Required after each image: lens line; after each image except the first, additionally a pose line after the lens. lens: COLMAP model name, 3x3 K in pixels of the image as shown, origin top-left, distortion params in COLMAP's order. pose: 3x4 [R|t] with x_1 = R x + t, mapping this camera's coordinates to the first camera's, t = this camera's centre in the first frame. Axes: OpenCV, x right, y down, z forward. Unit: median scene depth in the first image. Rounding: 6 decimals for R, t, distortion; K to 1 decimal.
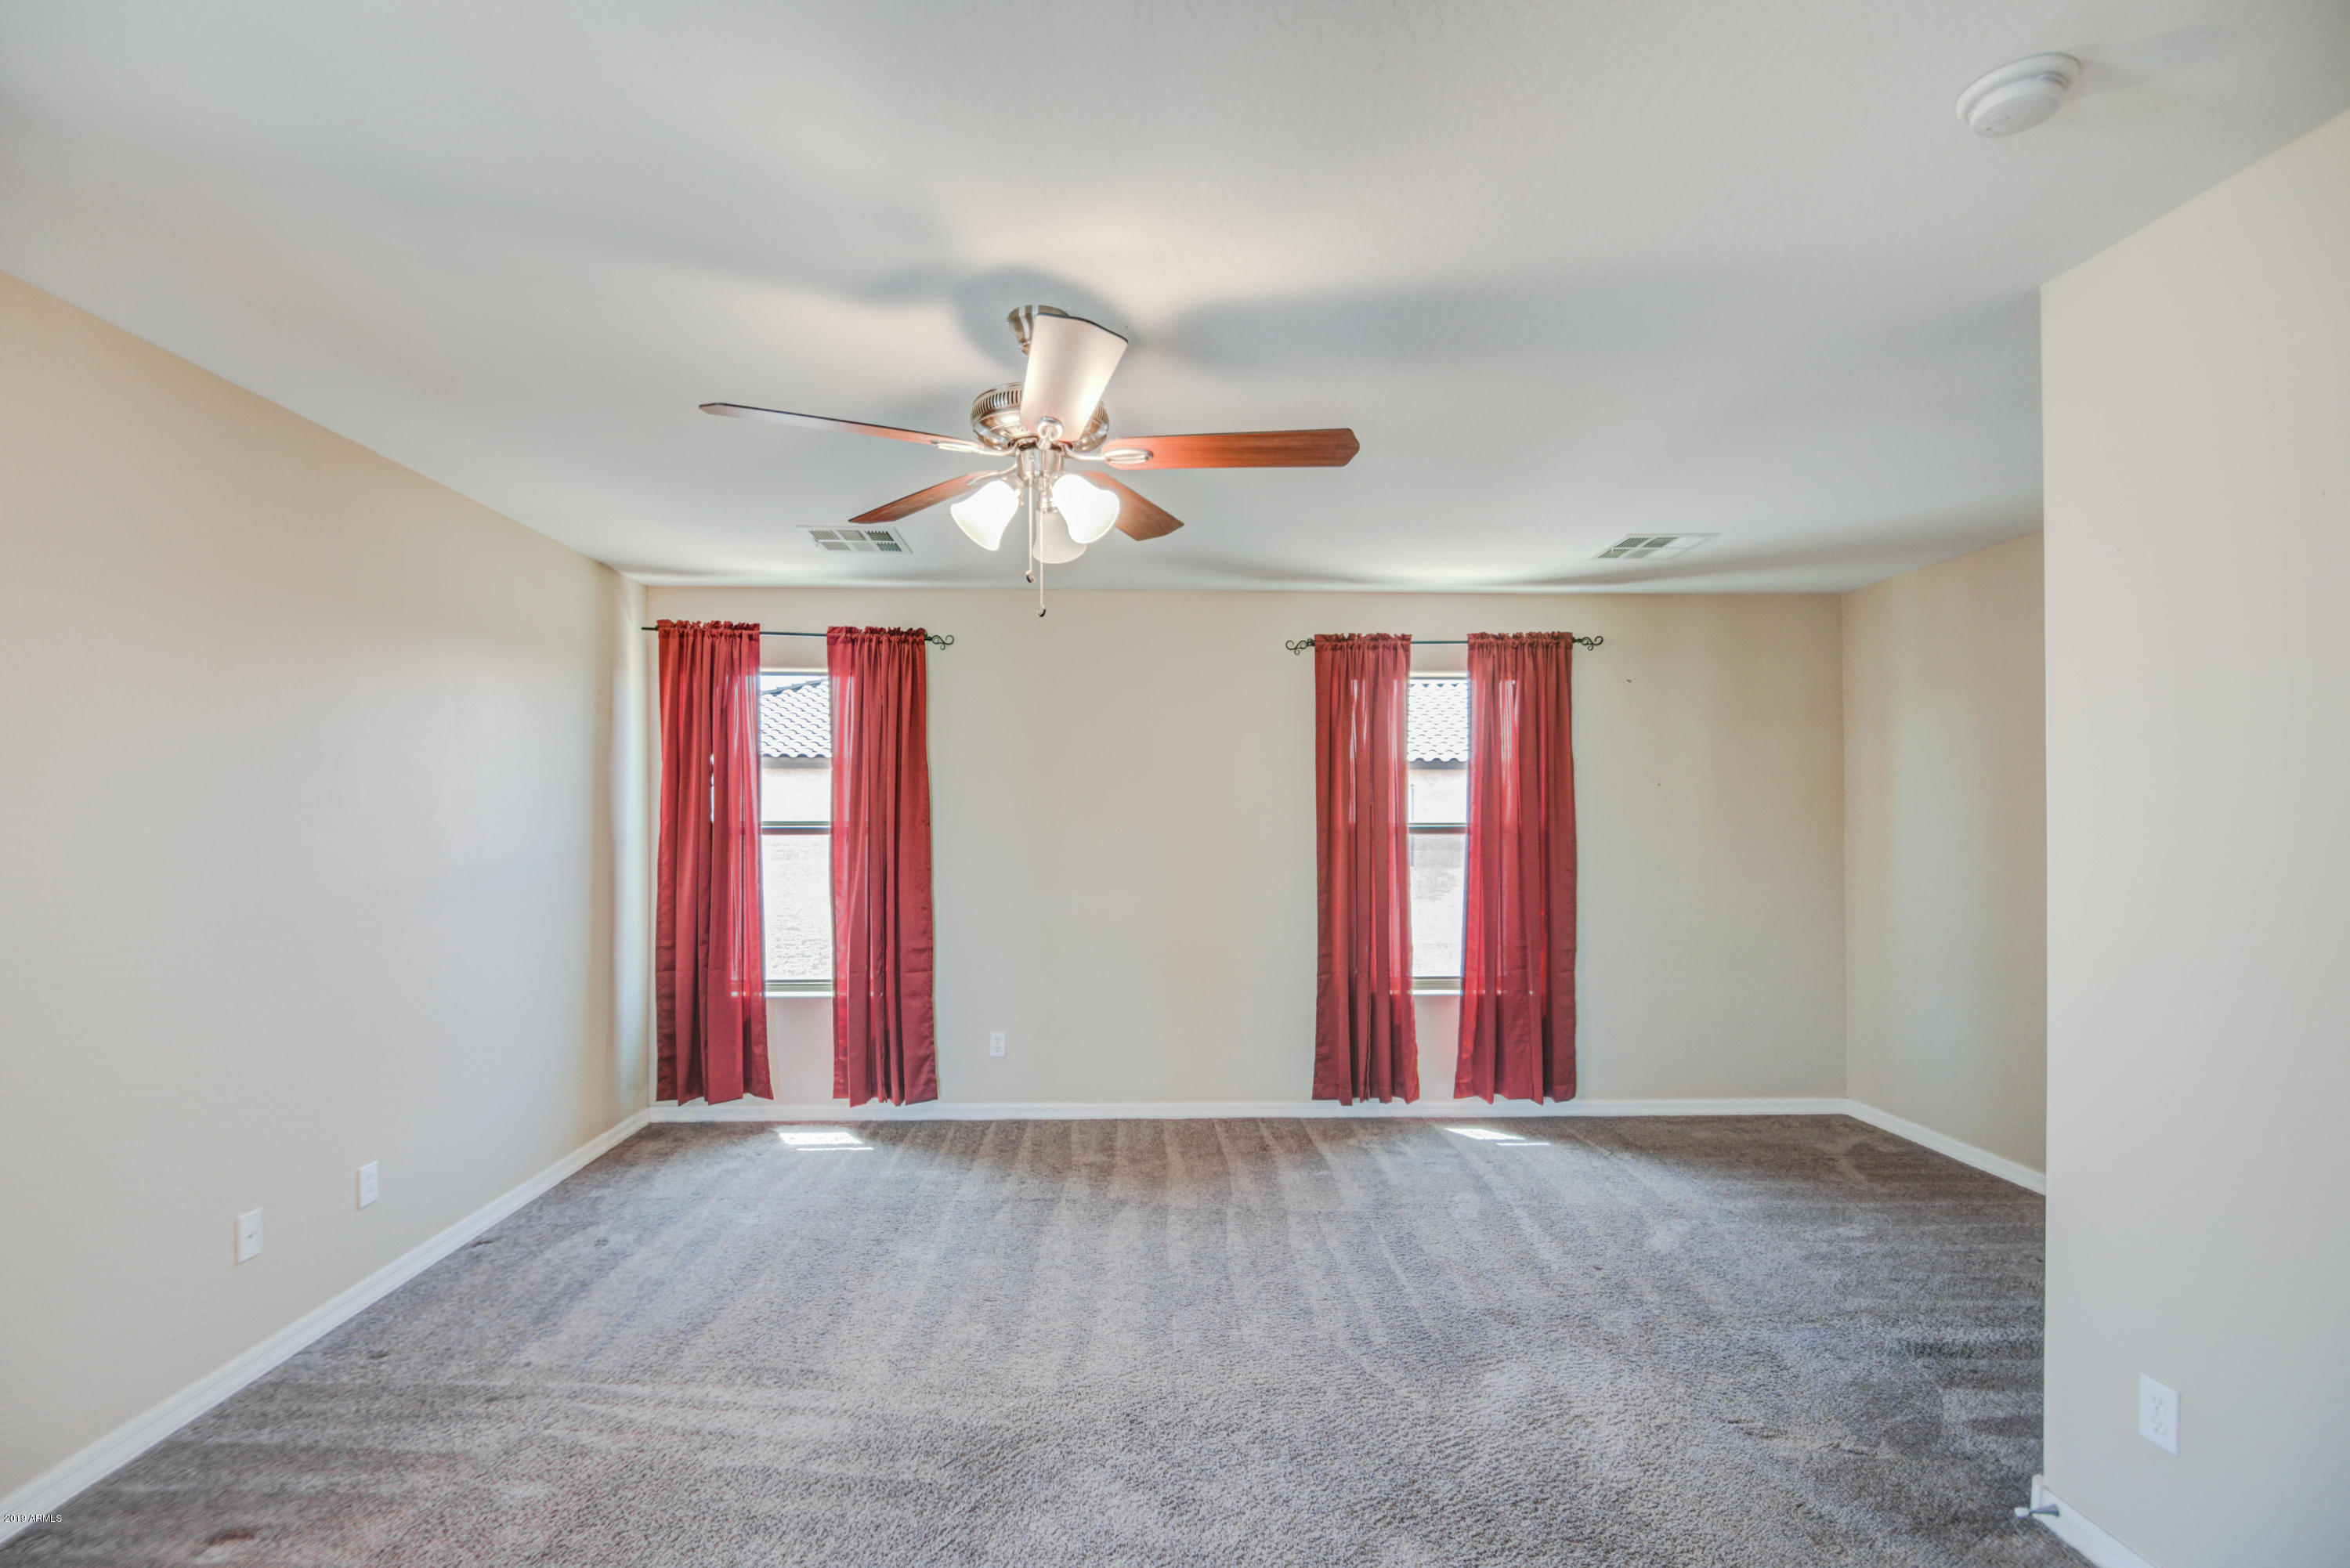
lens RADIAL K [[1030.5, 0, 1160.5], [0, 1030.5, 813.9], [0, 0, 1]] dist [0.001782, -0.012860]
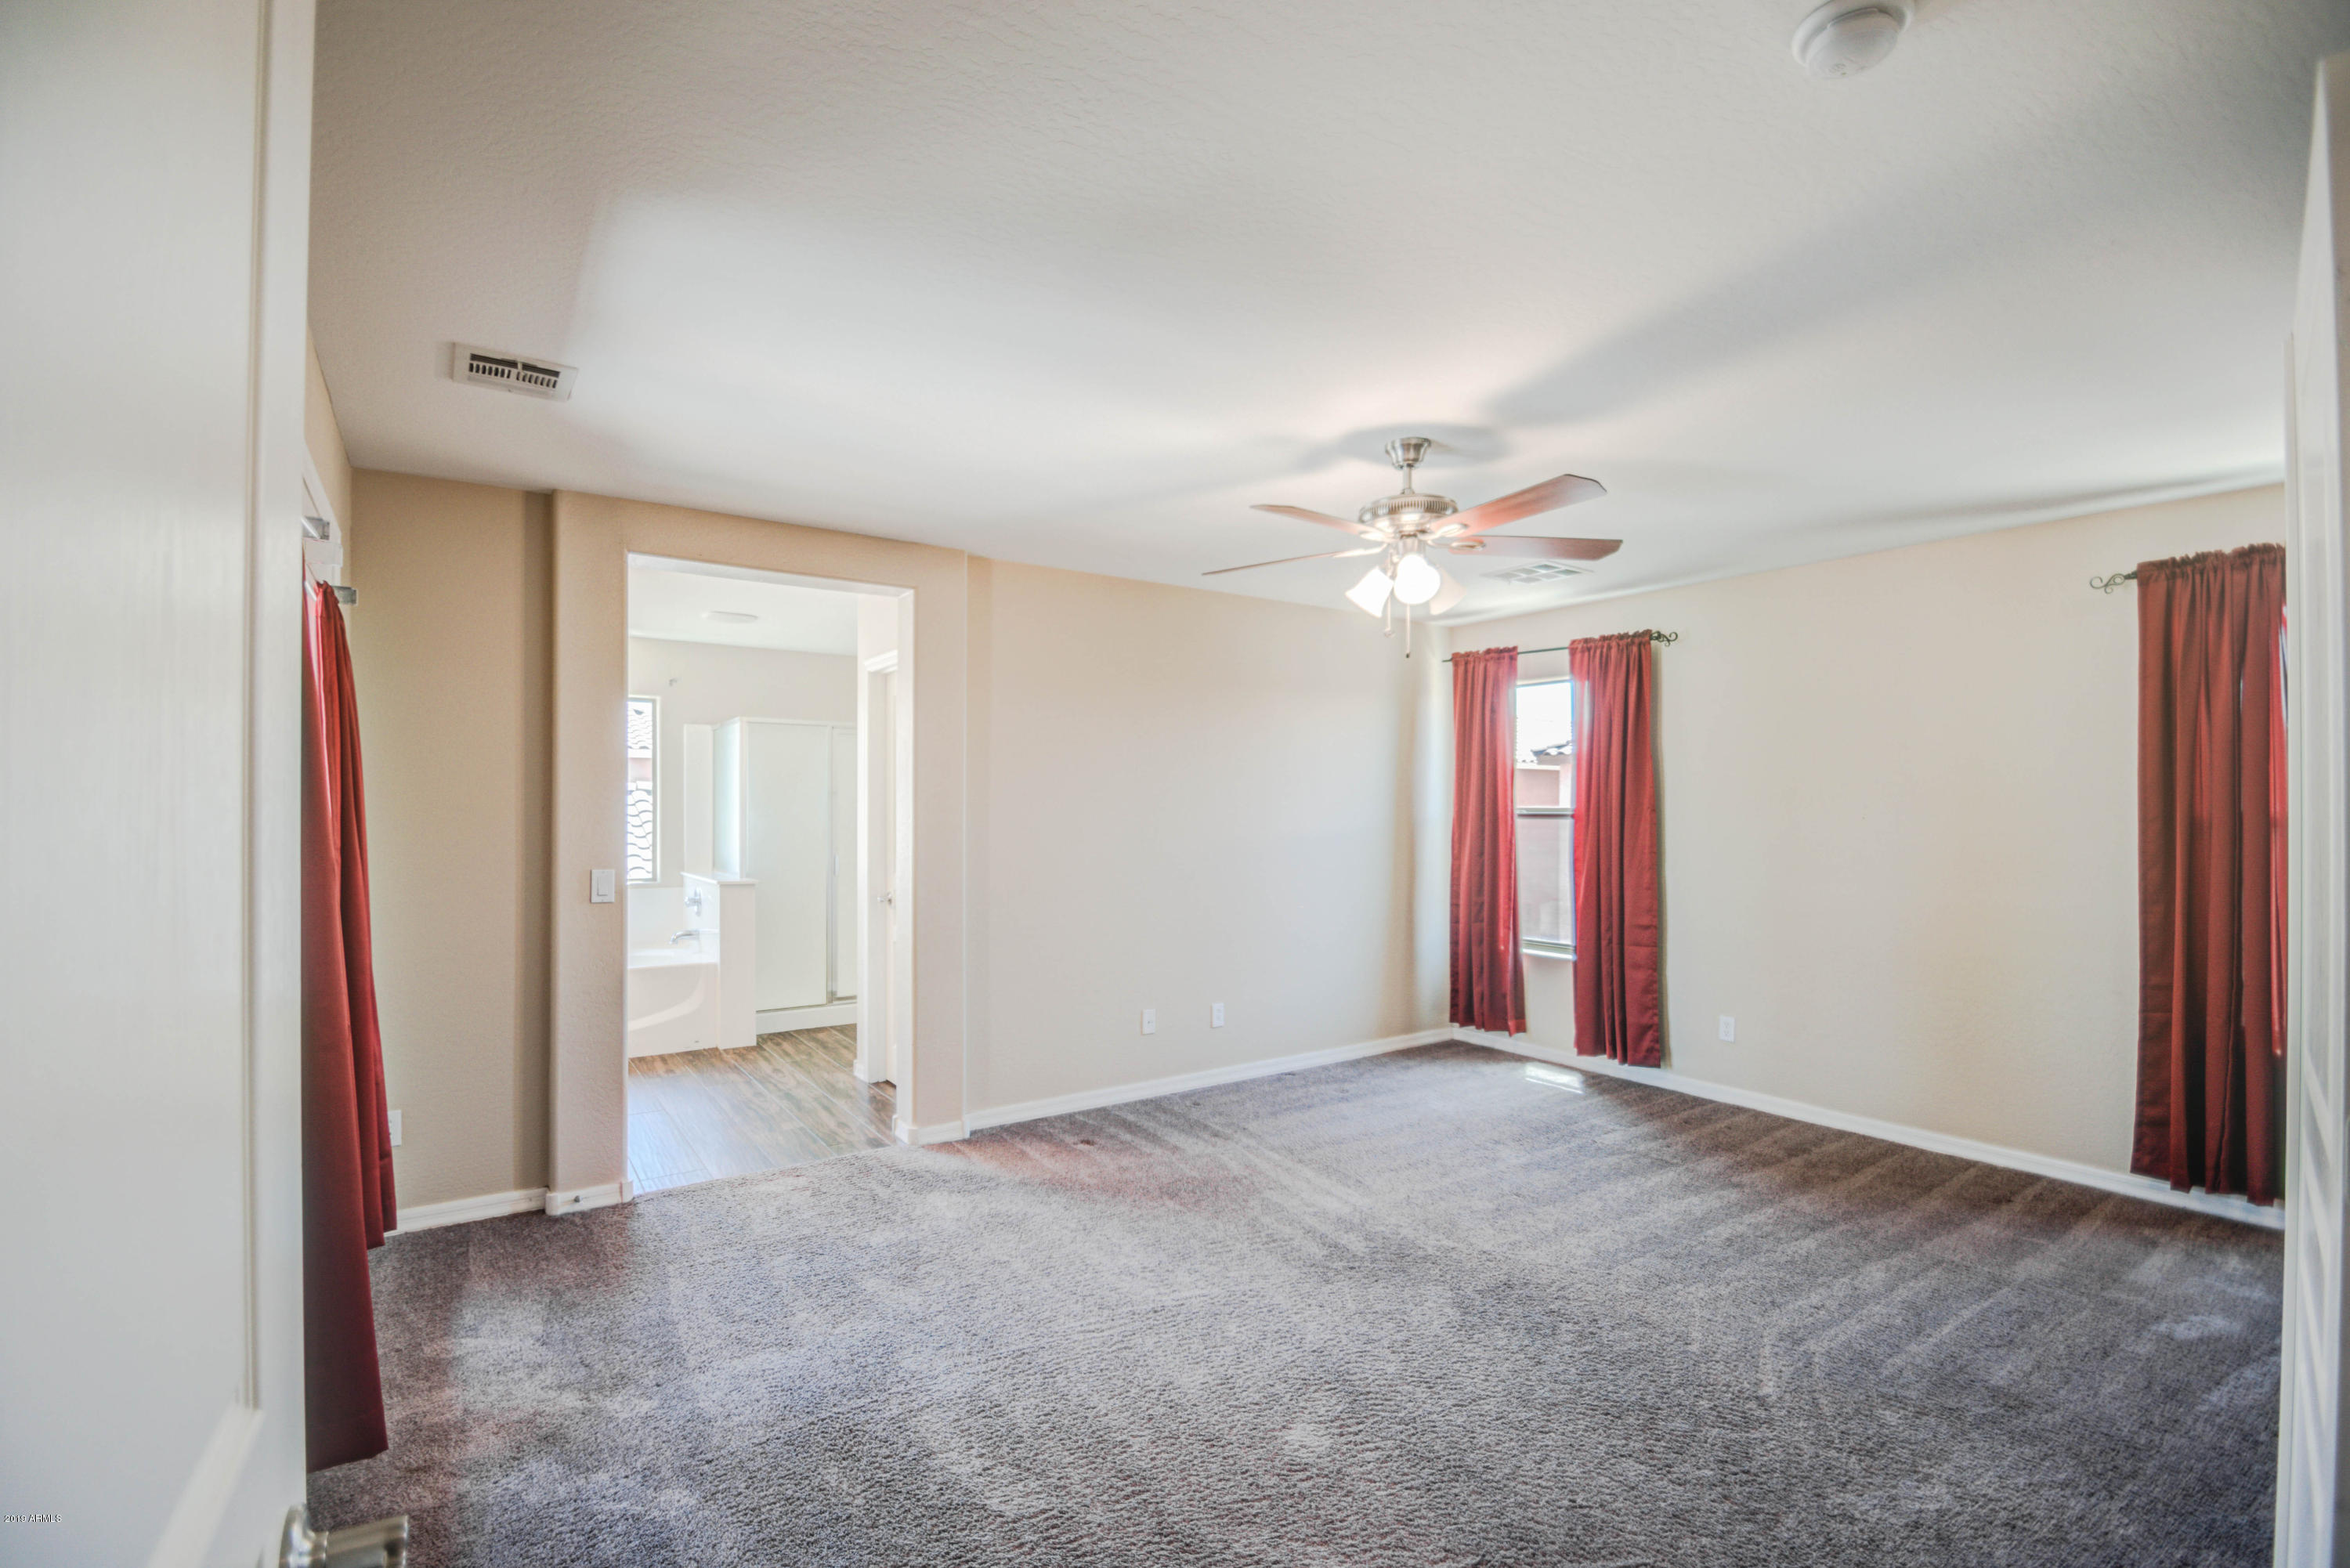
lens RADIAL K [[1030.5, 0, 1160.5], [0, 1030.5, 813.9], [0, 0, 1]] dist [0.001782, -0.012860]
pose [[0.539476, 0.005726, -0.841981, 0.416843], [0.000086, 0.999976, 0.006855, 0.005837], [0.842001, -0.003770, 0.539463, -0.013357]]
